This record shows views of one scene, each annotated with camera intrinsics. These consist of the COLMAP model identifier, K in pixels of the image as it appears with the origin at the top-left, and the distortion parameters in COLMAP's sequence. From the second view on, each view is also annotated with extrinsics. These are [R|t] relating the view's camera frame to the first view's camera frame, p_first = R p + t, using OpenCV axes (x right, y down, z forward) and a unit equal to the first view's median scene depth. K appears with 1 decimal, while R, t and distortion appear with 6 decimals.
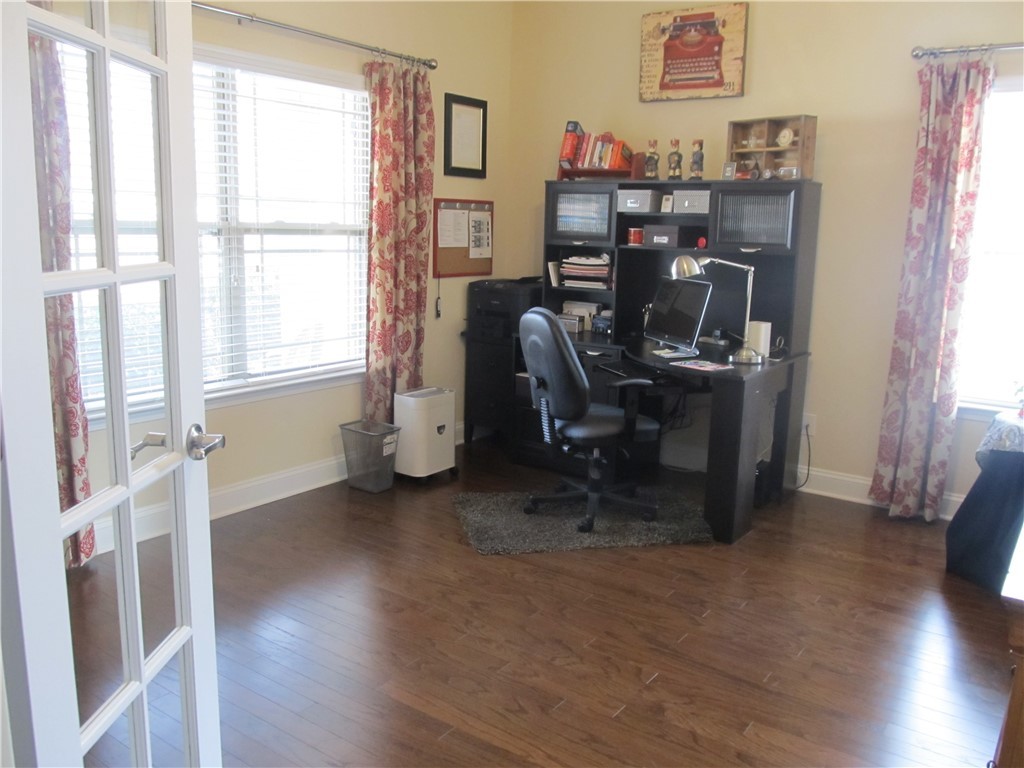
lens RADIAL K [[845.8, 0, 512.0], [0, 845.8, 384.0], [0, 0, 1]] dist [-0.058605, 0.019513]
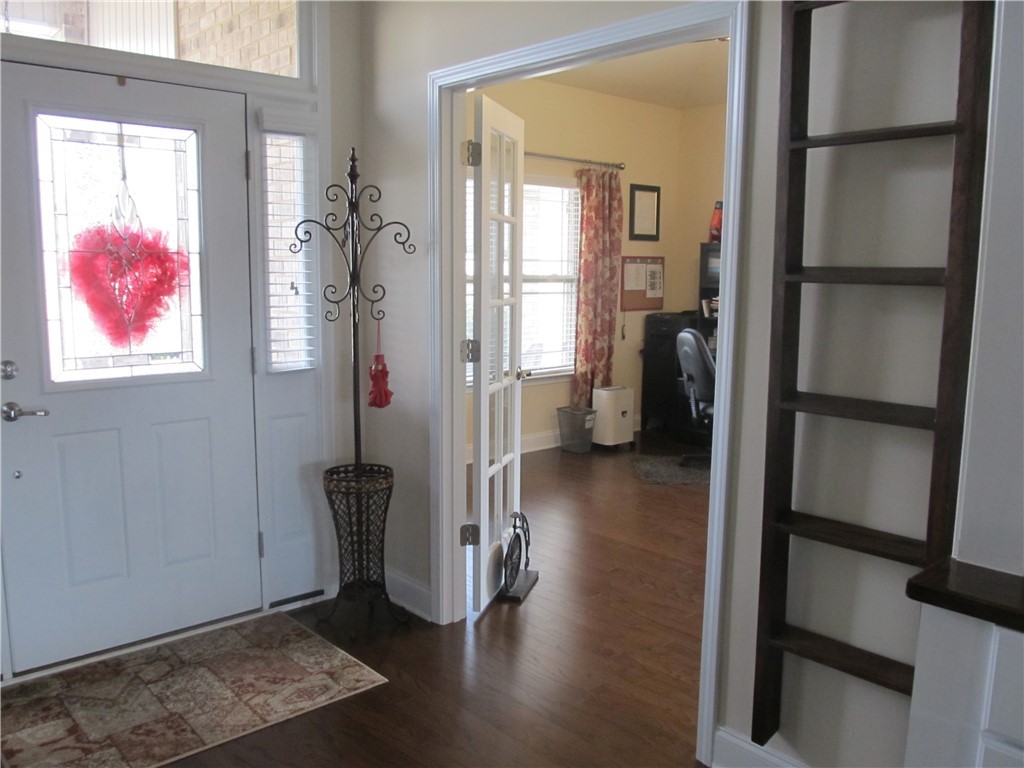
lens RADIAL K [[845.8, 0, 512.0], [0, 845.8, 384.0], [0, 0, 1]] dist [-0.058605, 0.019513]
pose [[0.976308, 0.013398, -0.215968, 0.041561], [-0.023908, 0.998650, -0.046124, 0.074136], [0.215058, 0.050195, 0.975310, -0.469745]]
